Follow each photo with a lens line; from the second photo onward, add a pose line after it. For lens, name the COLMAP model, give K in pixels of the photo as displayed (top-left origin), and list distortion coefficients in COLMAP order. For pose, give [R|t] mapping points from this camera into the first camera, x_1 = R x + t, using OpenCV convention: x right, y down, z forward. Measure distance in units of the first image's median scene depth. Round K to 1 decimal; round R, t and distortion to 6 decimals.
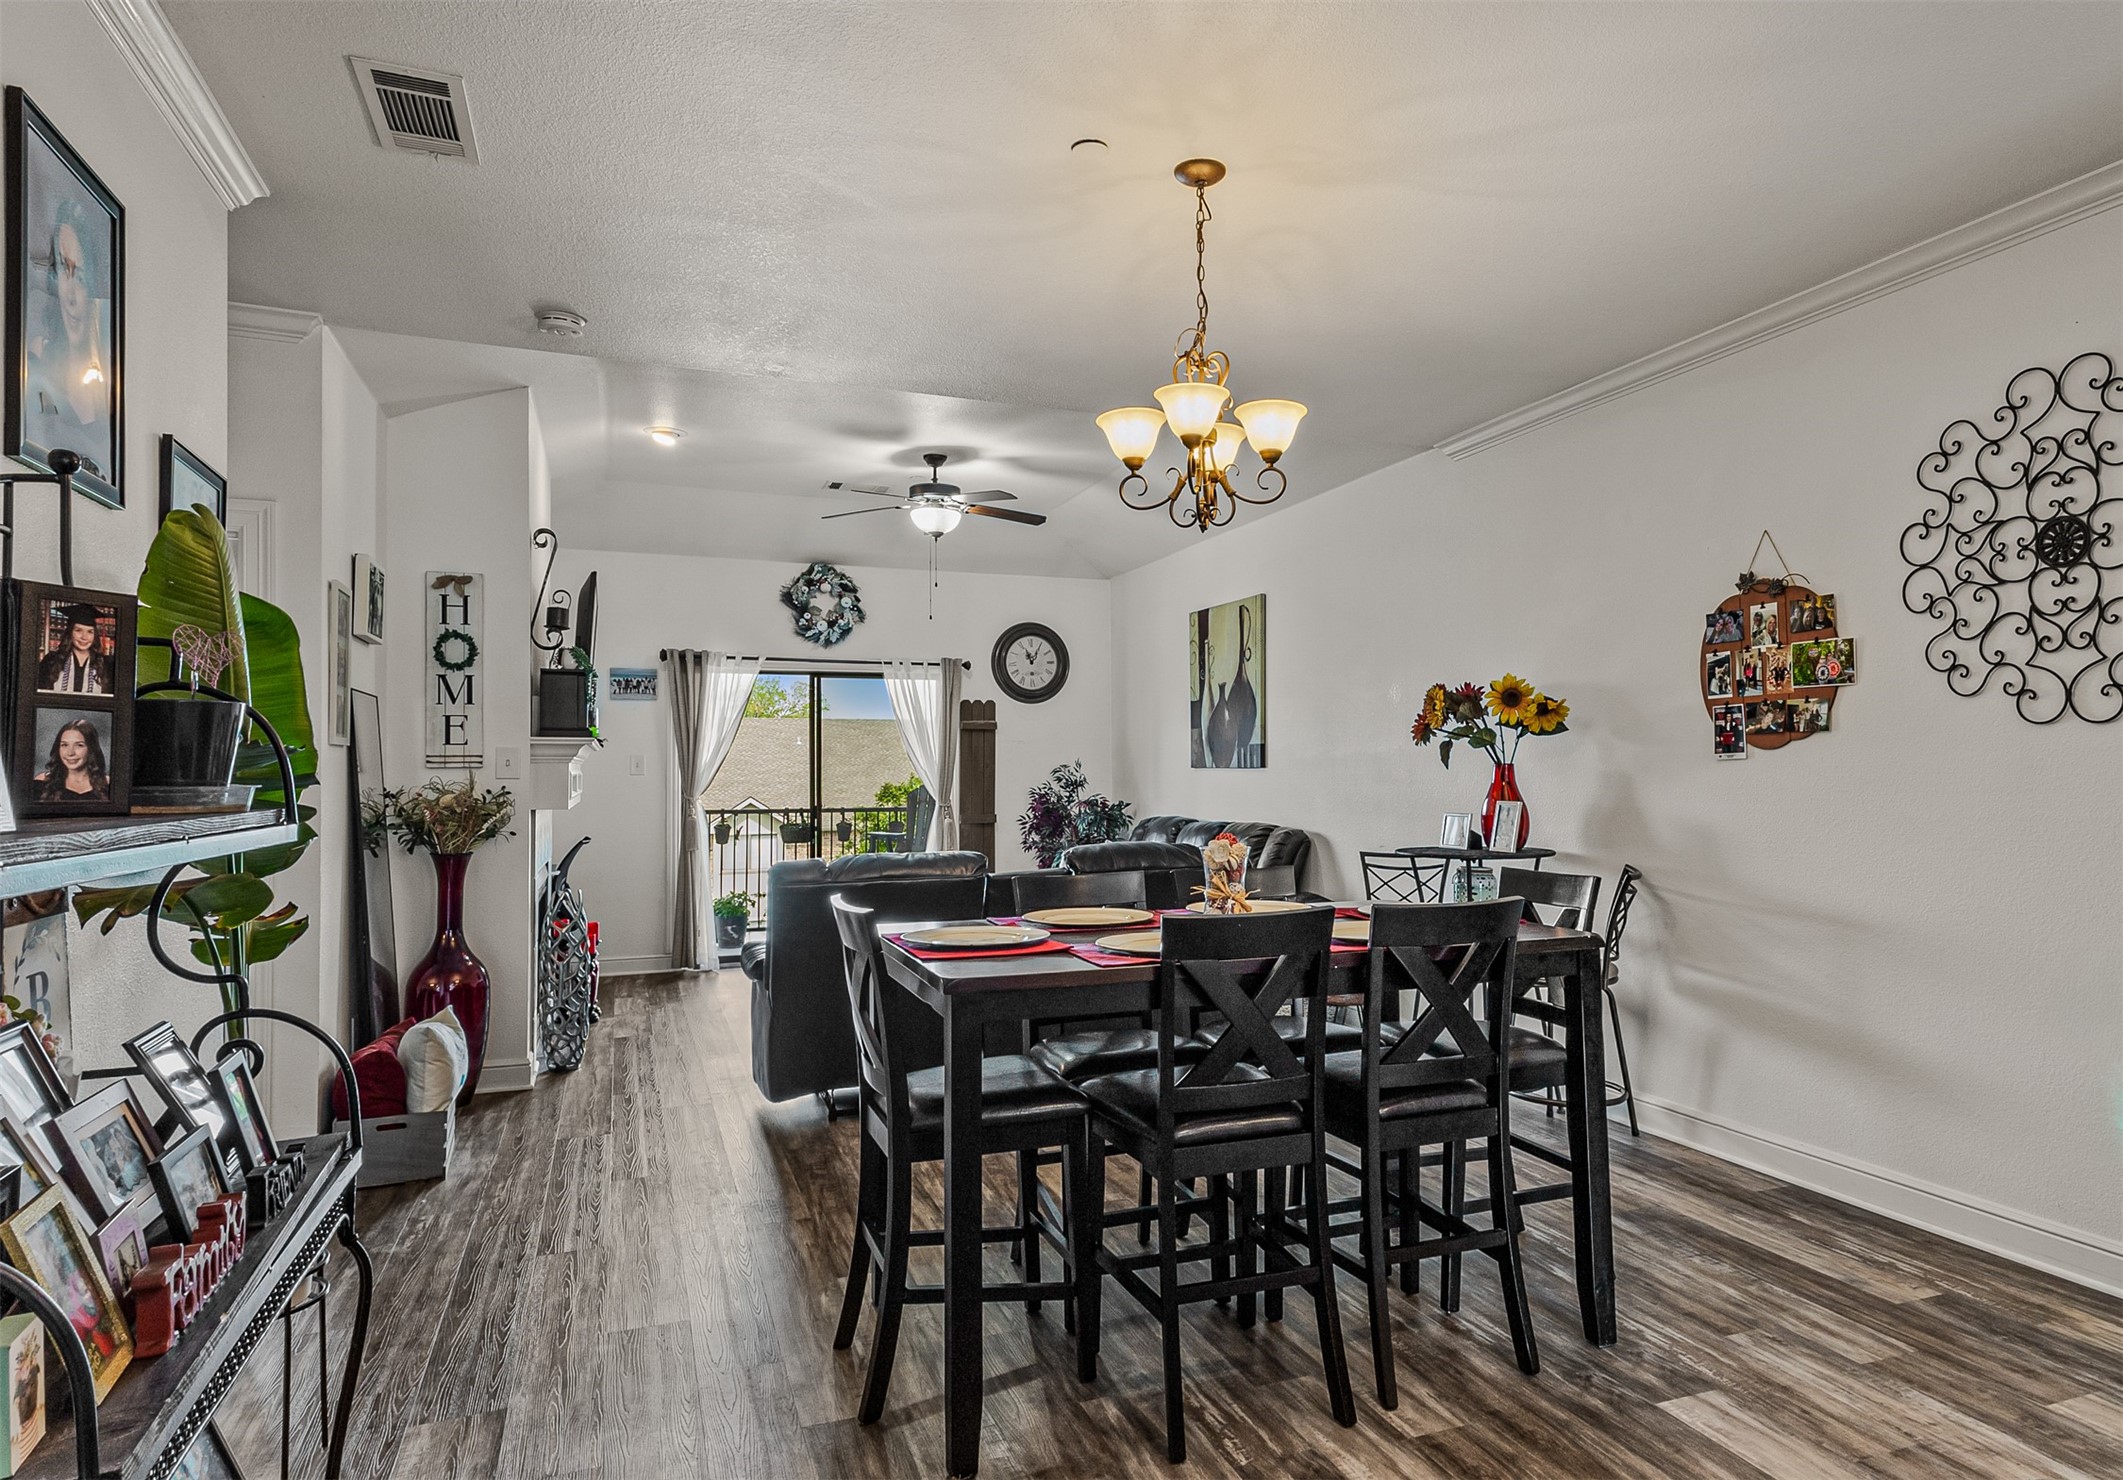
lens RADIAL K [[1239.2, 0, 1138.3], [0, 1239.2, 750.6], [0, 0, 1]] dist [0.007878, 0.001342]
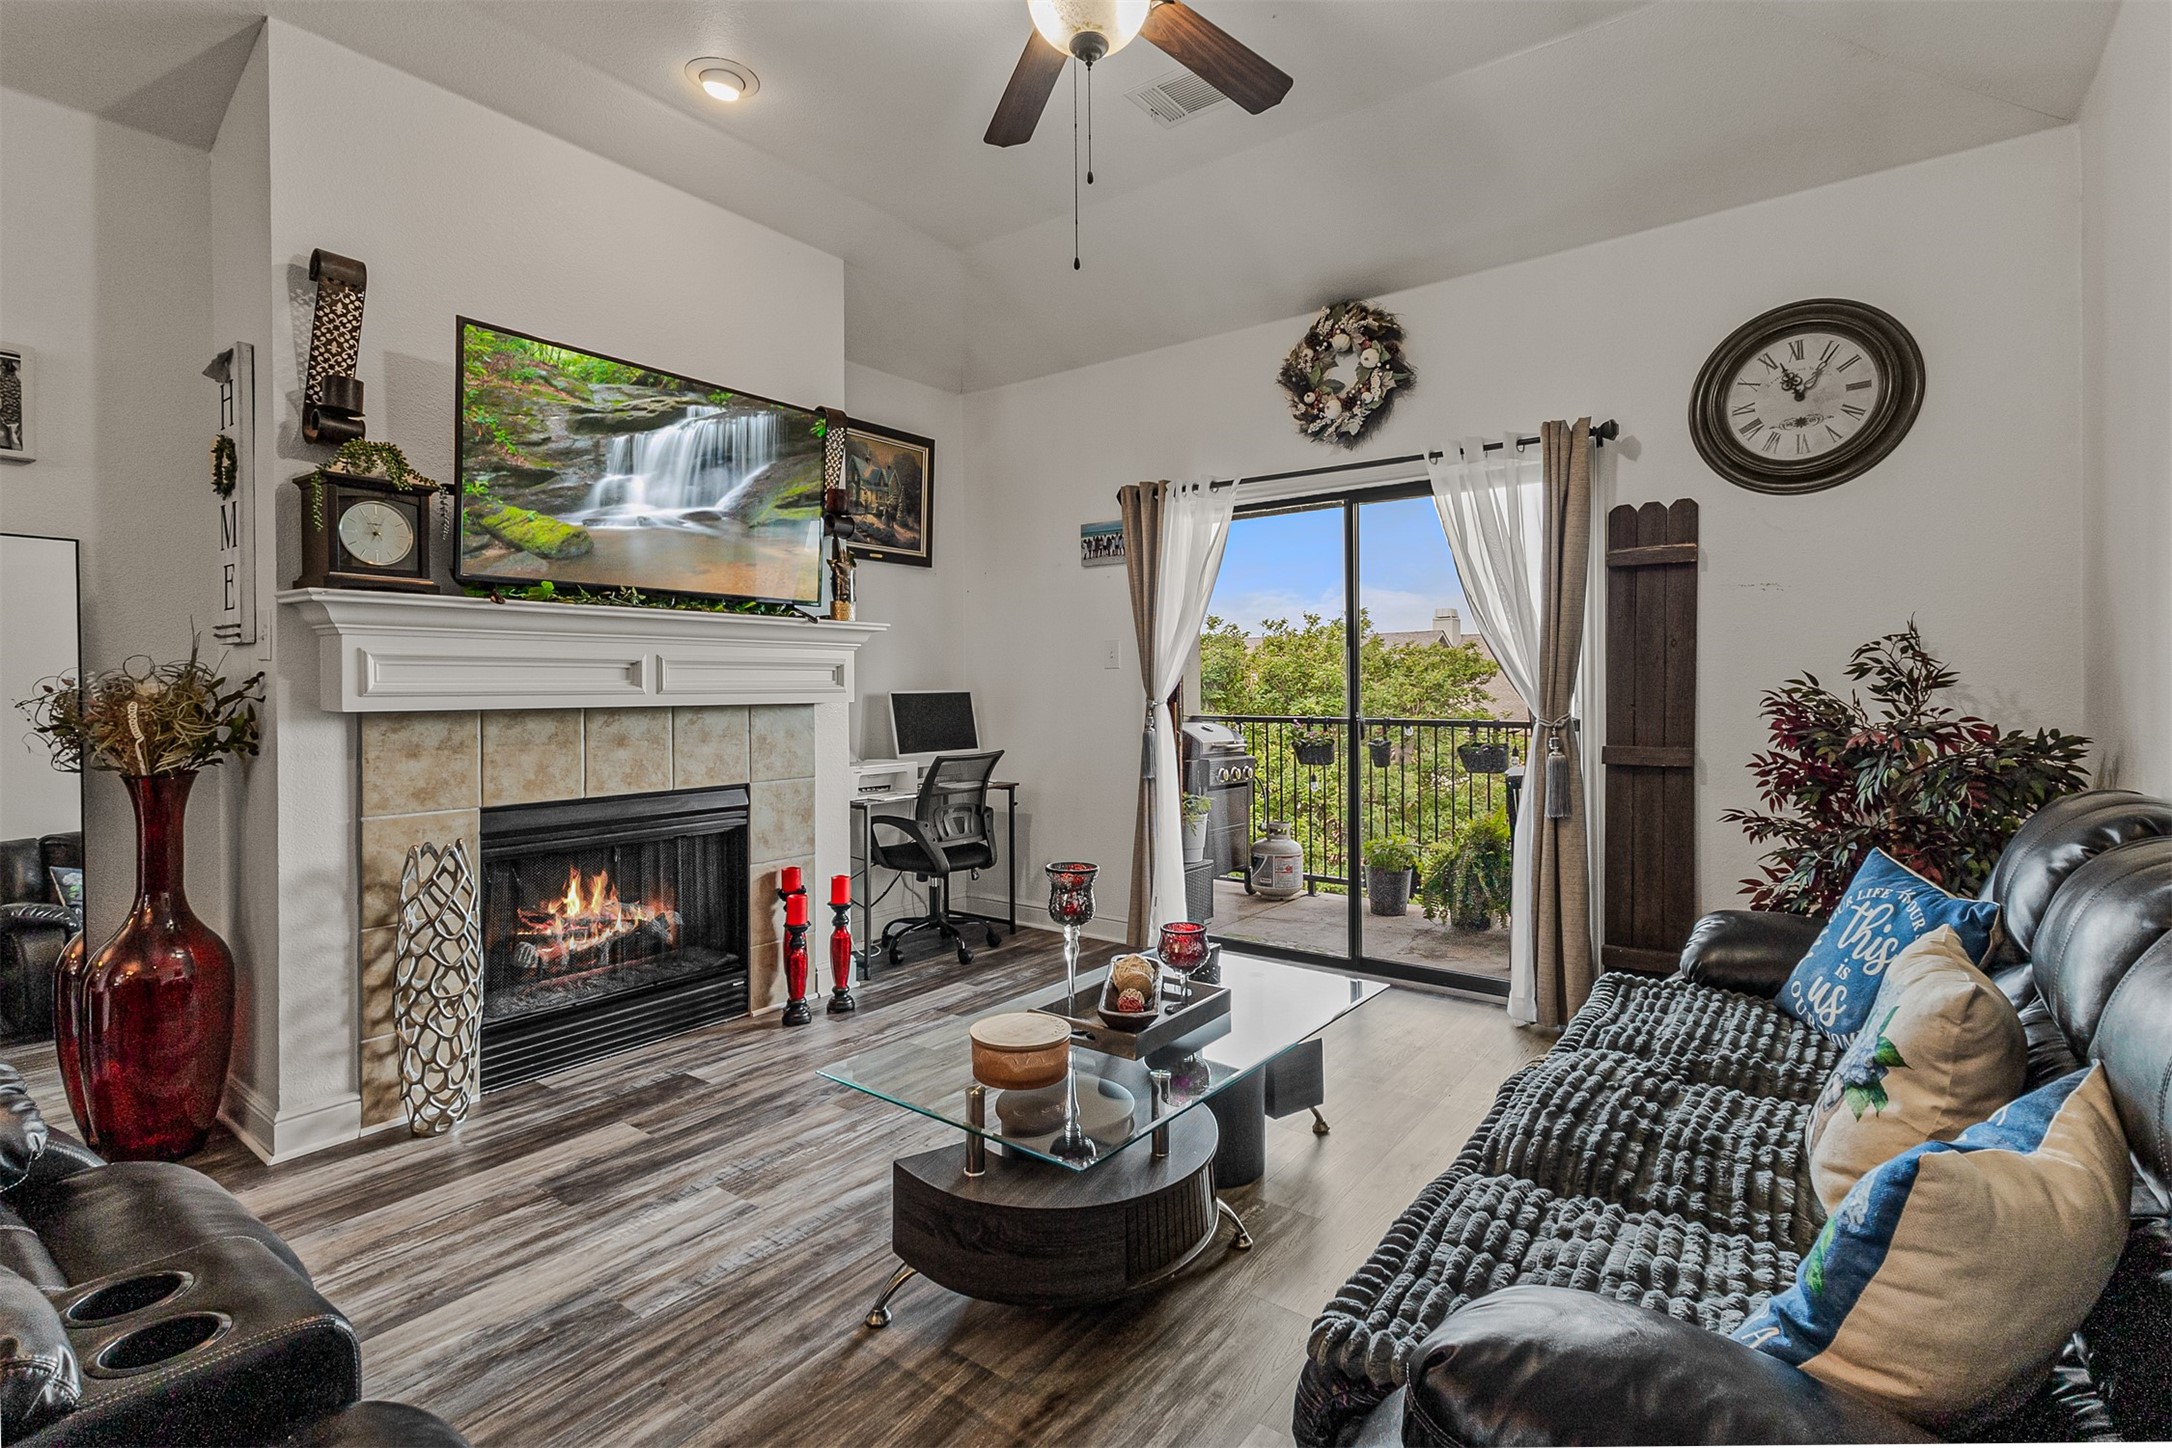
lens RADIAL K [[1011.8, 0, 1106.1], [0, 1011.8, 698.6], [0, 0, 1]] dist [0.023824, 0.000300]
pose [[0.518629, 0.013656, -0.854890, 0.099601], [0.016154, 0.999537, 0.025766, 0.021172], [0.854847, -0.027173, 0.518169, 0.660277]]
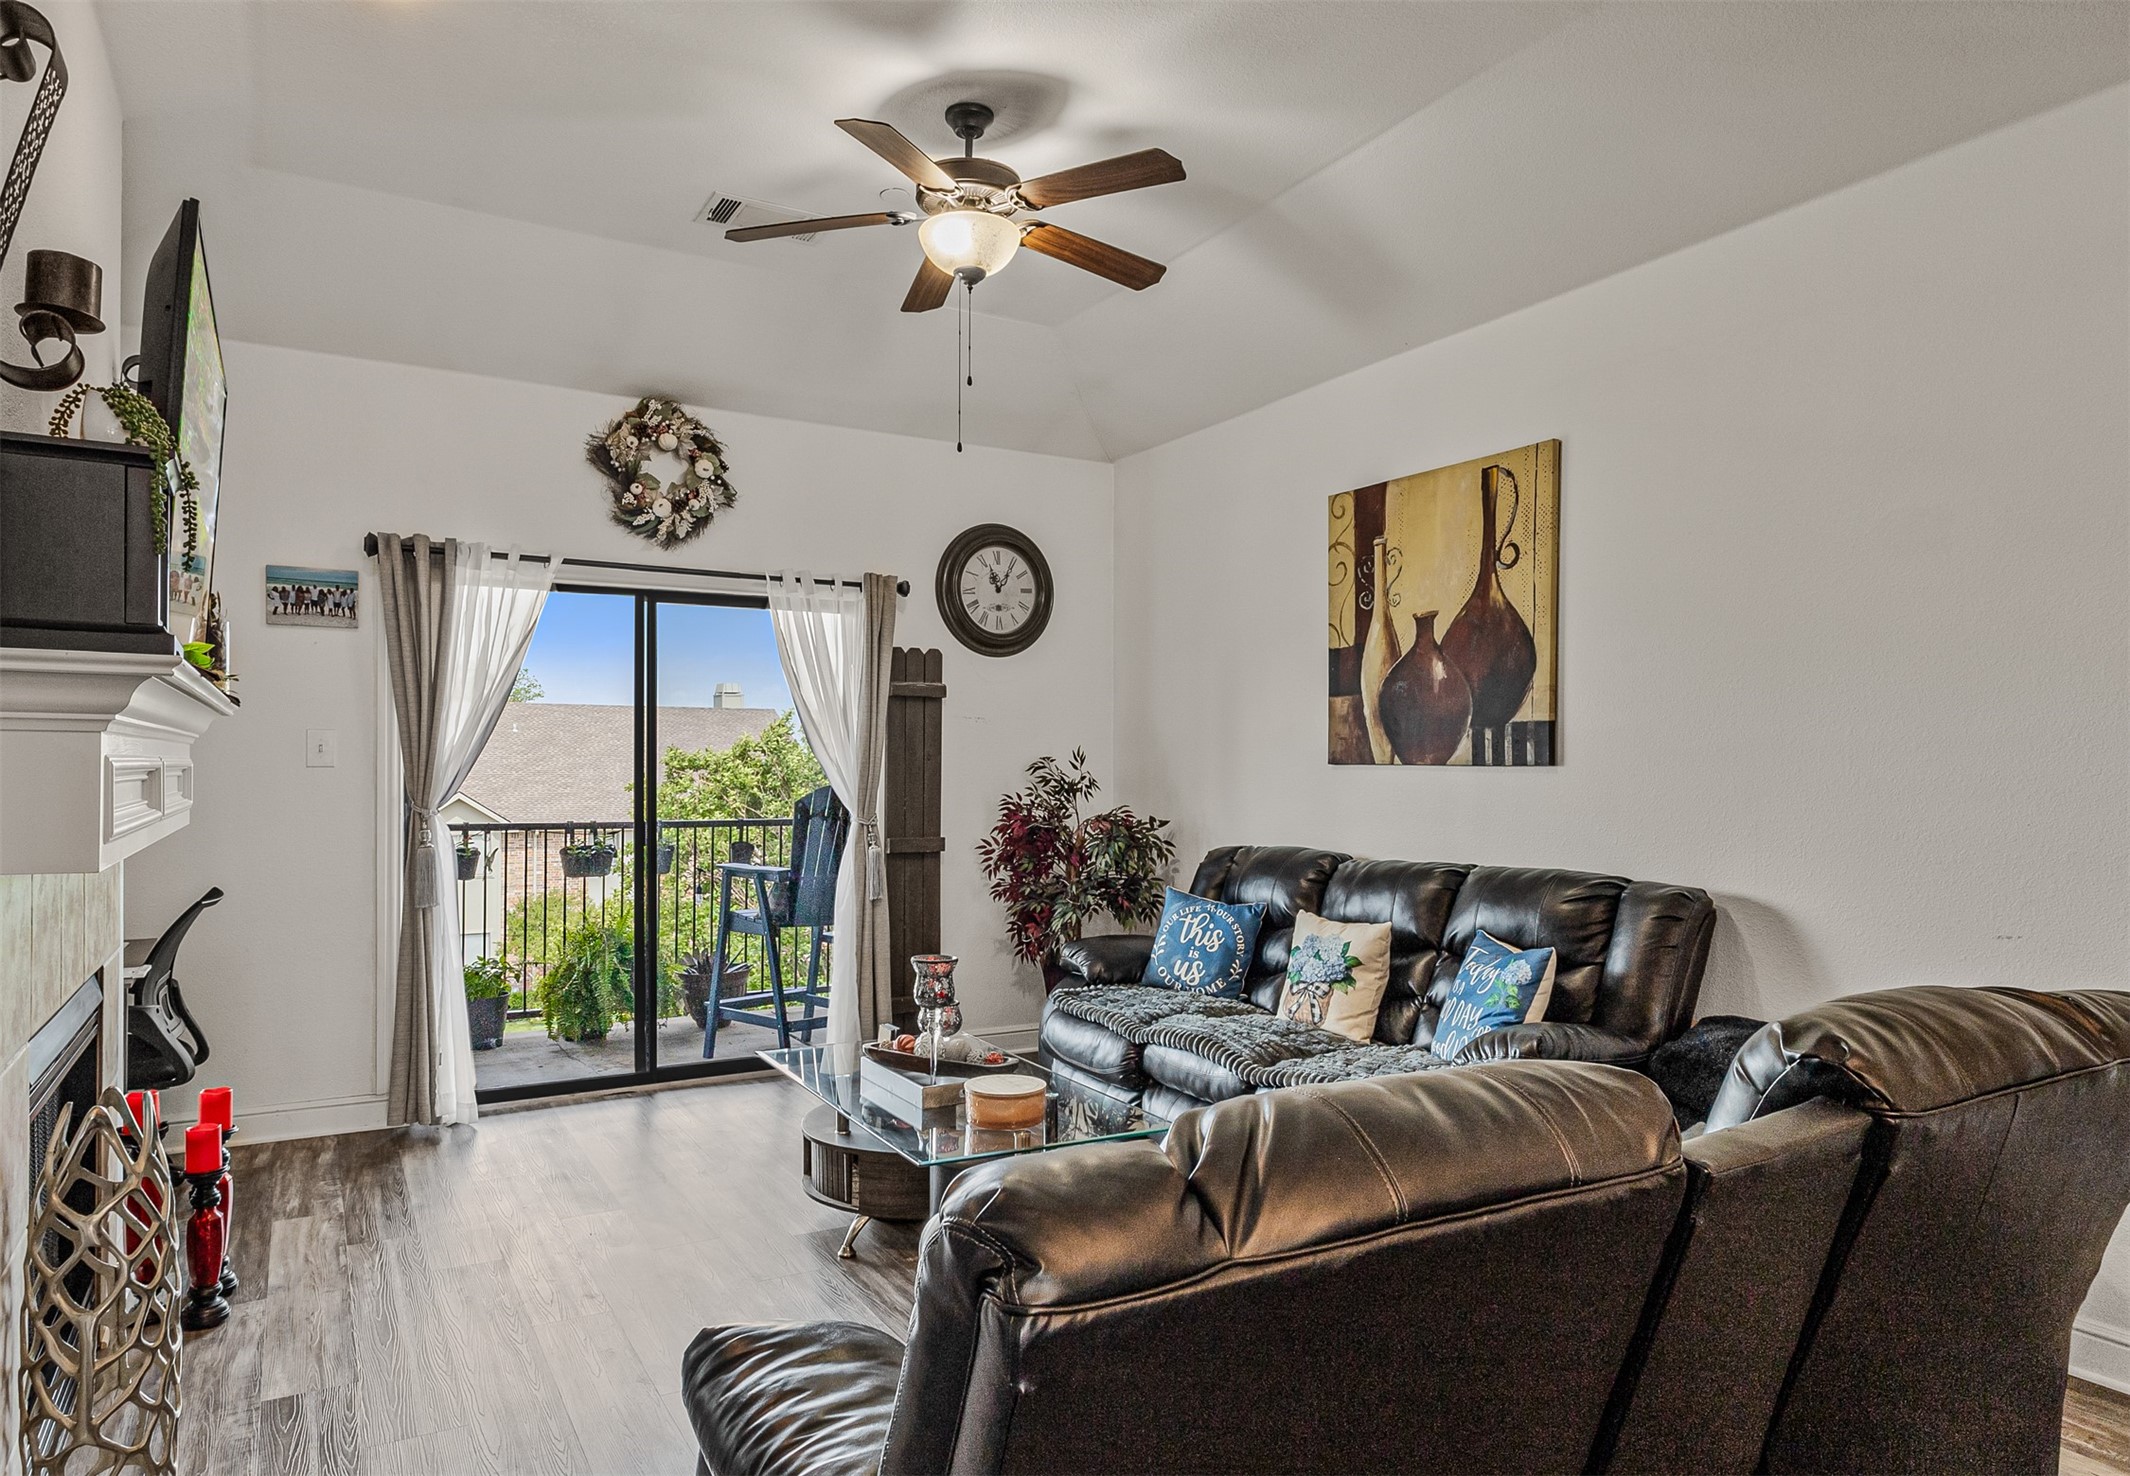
lens RADIAL K [[1287.7, 0, 1018.2], [0, 1287.7, 778.9], [0, 0, 1]] dist [0.005945, -0.002026]
pose [[0.993810, 0.008785, 0.110747, -0.157620], [-0.011609, 0.999623, 0.024882, 0.007062], [-0.110487, -0.026013, 0.993537, 0.392464]]
